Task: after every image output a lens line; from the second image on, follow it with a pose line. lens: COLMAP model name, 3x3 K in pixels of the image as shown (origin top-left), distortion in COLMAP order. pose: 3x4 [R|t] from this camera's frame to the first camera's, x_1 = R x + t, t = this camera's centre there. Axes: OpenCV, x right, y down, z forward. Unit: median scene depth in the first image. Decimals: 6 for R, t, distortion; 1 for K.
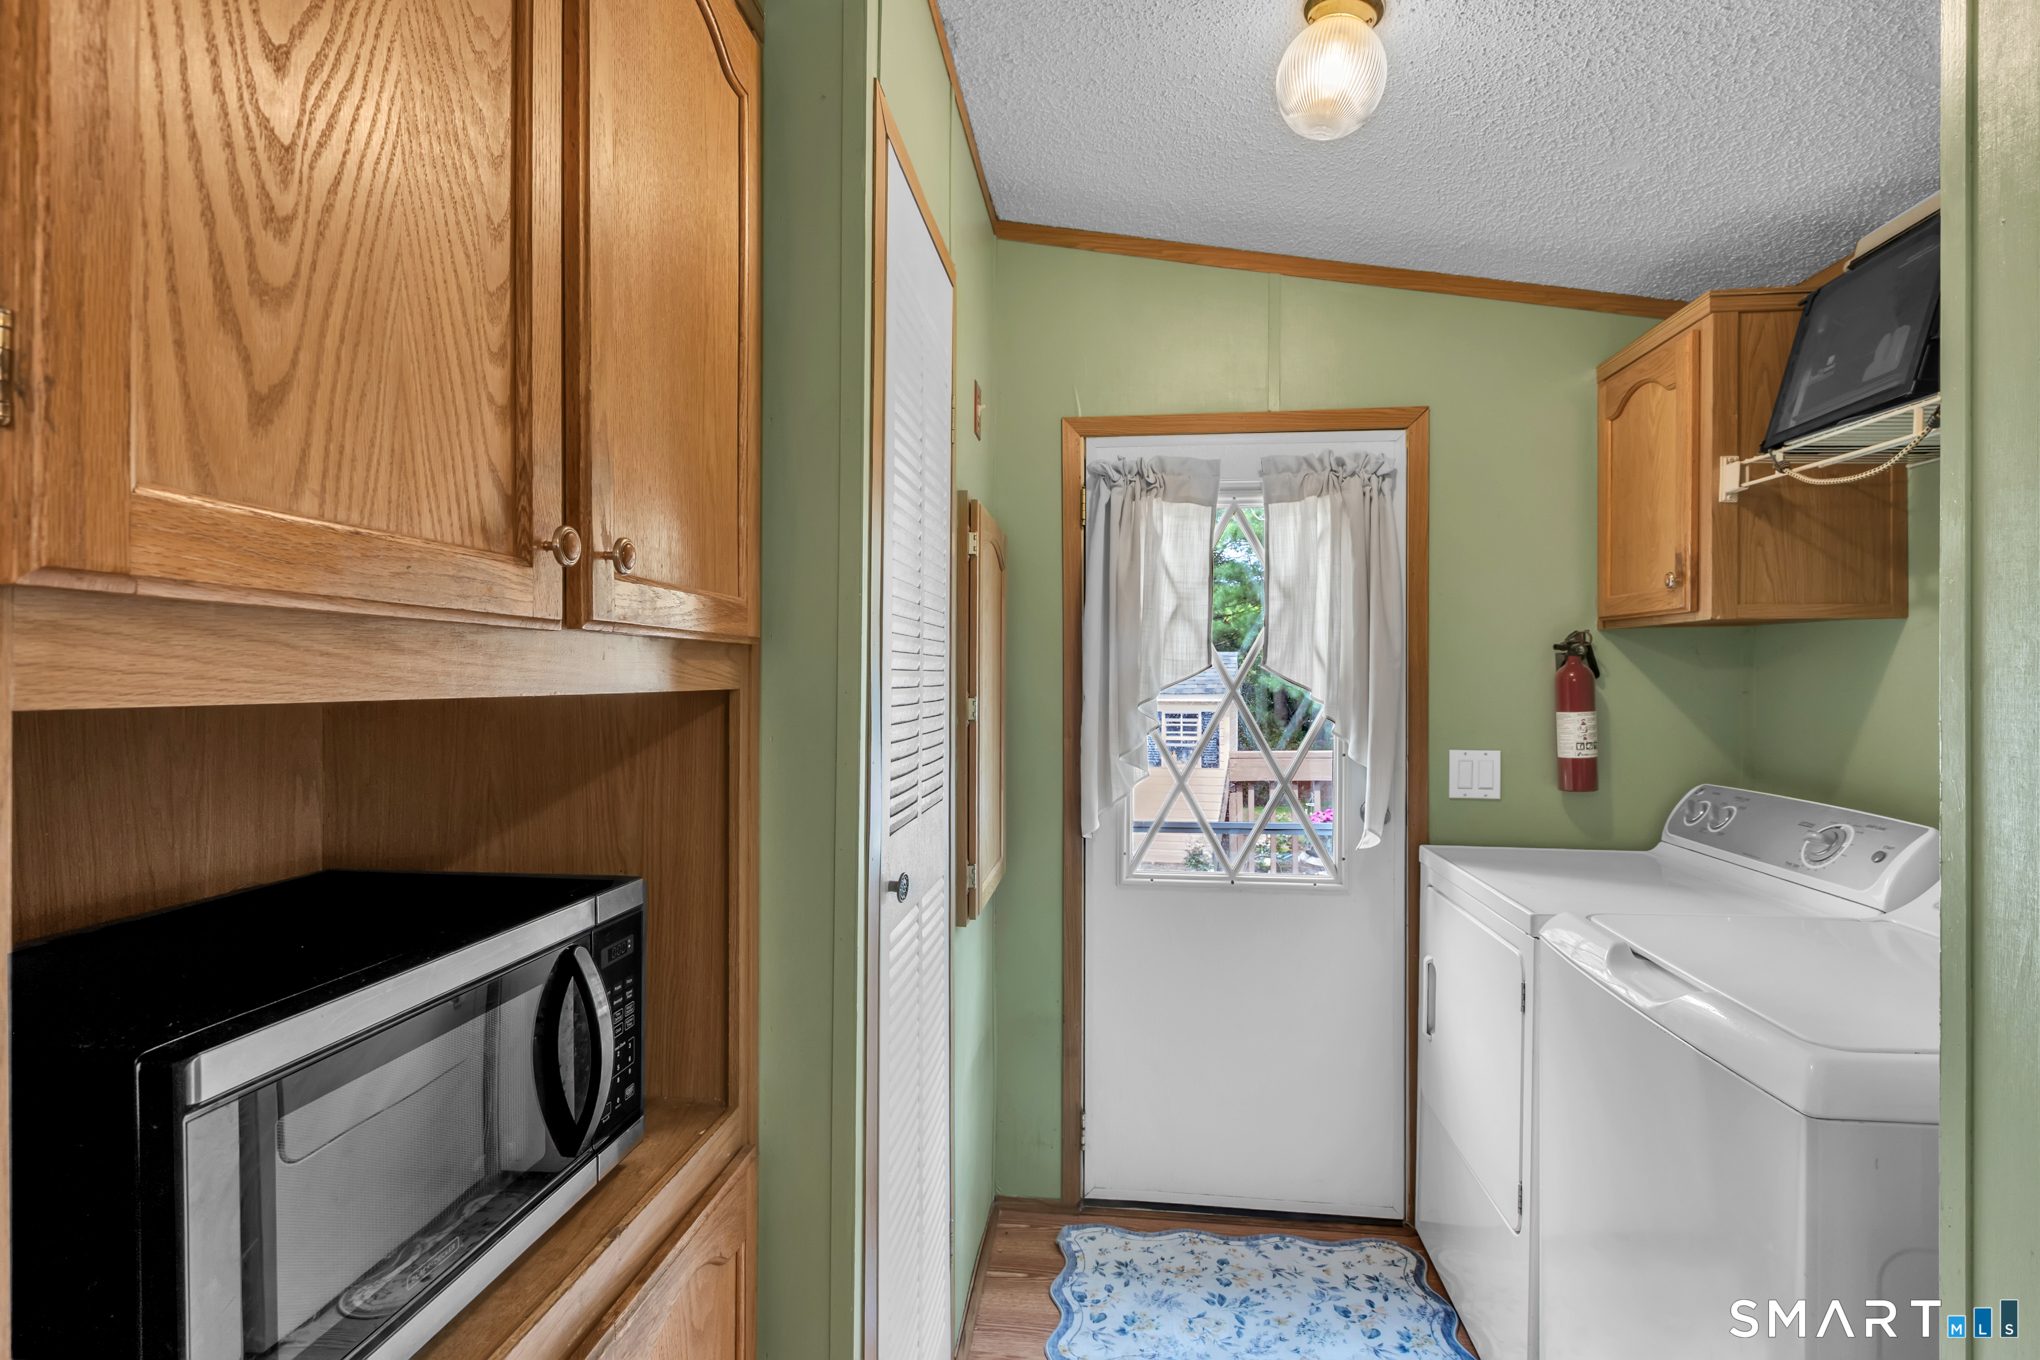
lens RADIAL K [[977.0, 0, 1020.0], [0, 977.0, 680.0], [0, 0, 1]] dist [-0.004699, -0.001063]
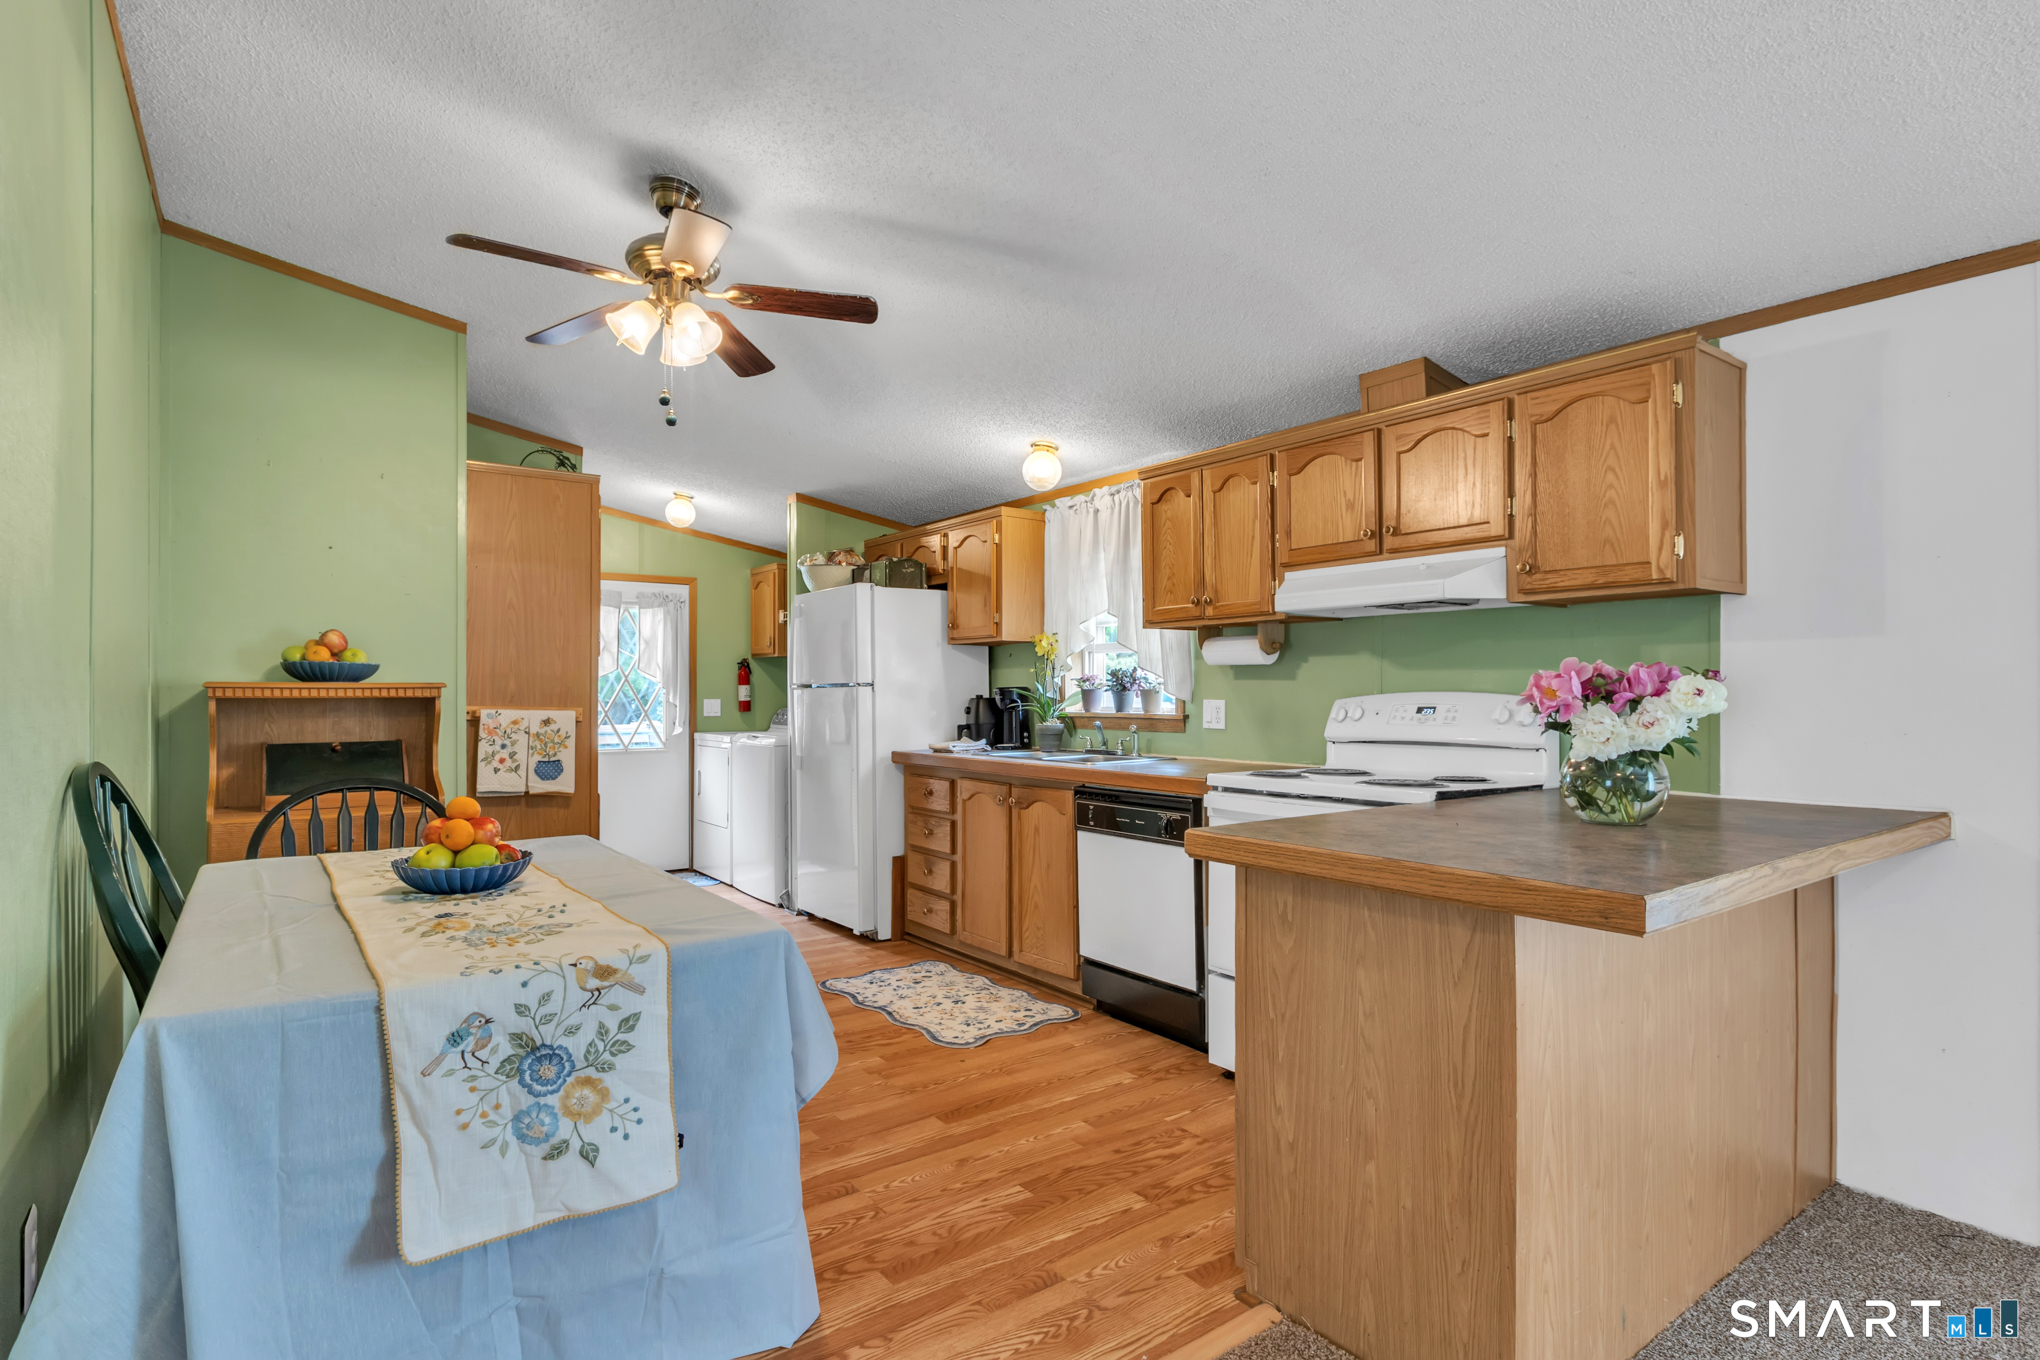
lens RADIAL K [[1033.8, 0, 1020.0], [0, 1033.8, 680.0], [0, 0, 1]] dist [-0.016121, -0.000086]
pose [[0.732858, 0.002089, 0.680378, -0.923210], [0.007922, 0.999901, -0.011603, 0.056834], [-0.680335, 0.013893, 0.732769, -1.814197]]
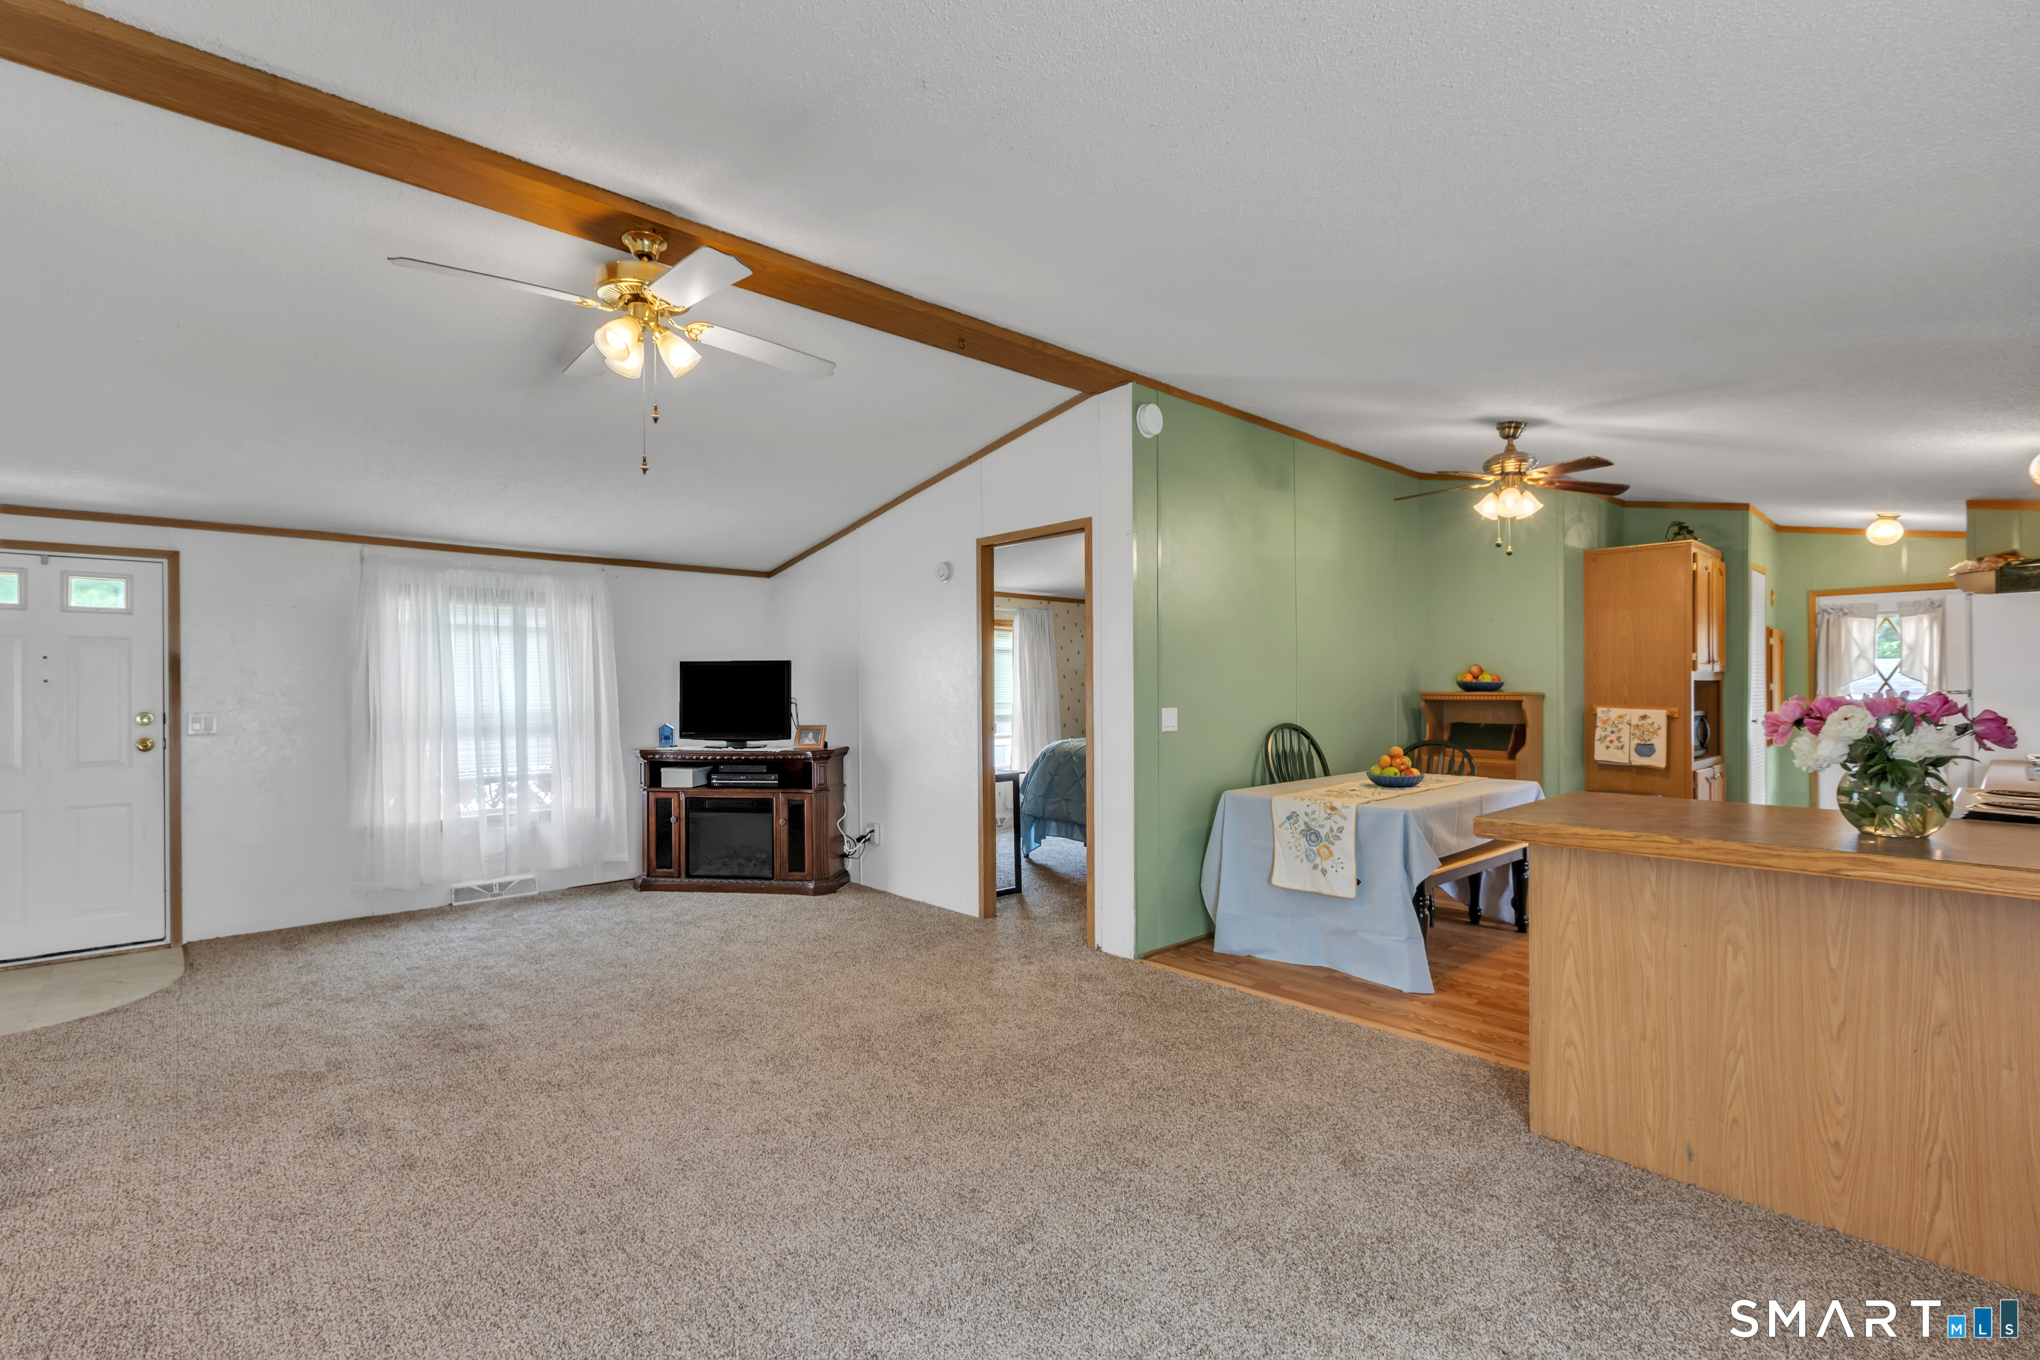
lens RADIAL K [[915.5, 0, 1020.9], [0, 915.5, 685.3], [0, 0, 1]] dist [0.004073, -0.004958]
pose [[0.757336, -0.009124, -0.652961, 0.048836], [0.005356, 0.999956, -0.007761, 0.029493], [0.653003, 0.002380, 0.757351, -2.784450]]
